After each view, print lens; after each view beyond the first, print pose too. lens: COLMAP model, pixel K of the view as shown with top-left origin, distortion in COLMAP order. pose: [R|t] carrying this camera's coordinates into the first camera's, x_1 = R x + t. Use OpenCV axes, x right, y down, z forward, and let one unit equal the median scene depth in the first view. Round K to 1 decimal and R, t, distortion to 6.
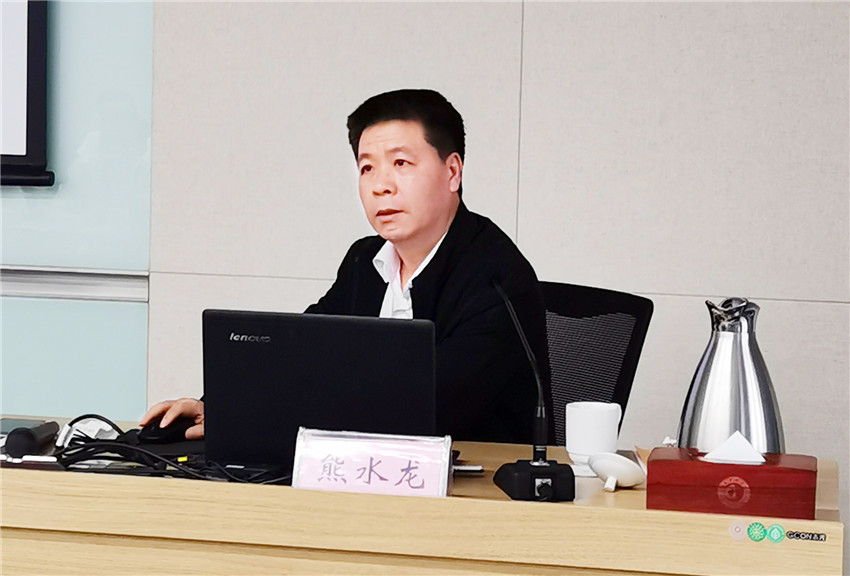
lens RADIAL K [[1591.4, 0, 424.9], [0, 1591.4, 289.8], [0, 0, 1]] dist [0.049046, 0.000000]
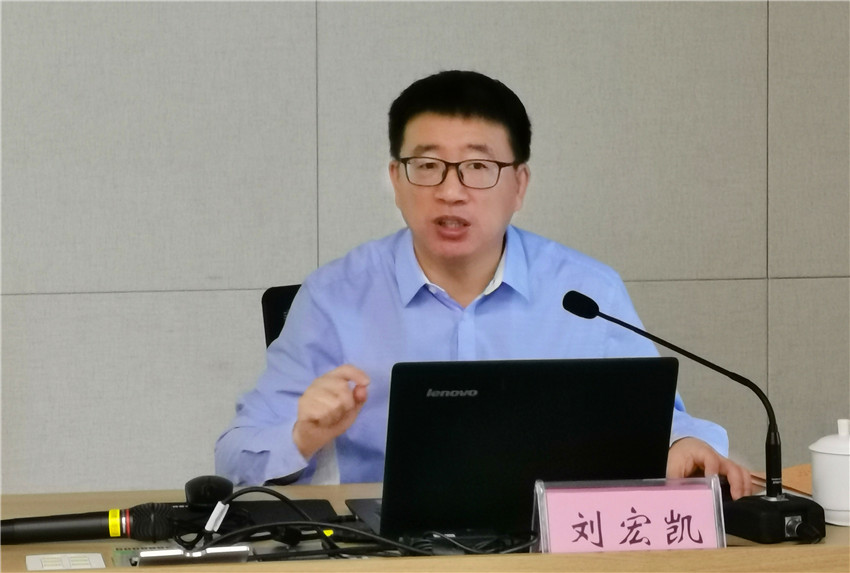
lens RADIAL K [[1910.2, 0, 425.0], [0, 1910.2, 285.2], [0, 0, 1]] dist [0.073595, 0.000000]
pose [[0.969115, -0.065321, 0.237799, -0.279890], [0.063935, 0.997862, 0.013544, -0.026953], [-0.238176, 0.002077, 0.971220, 0.021019]]
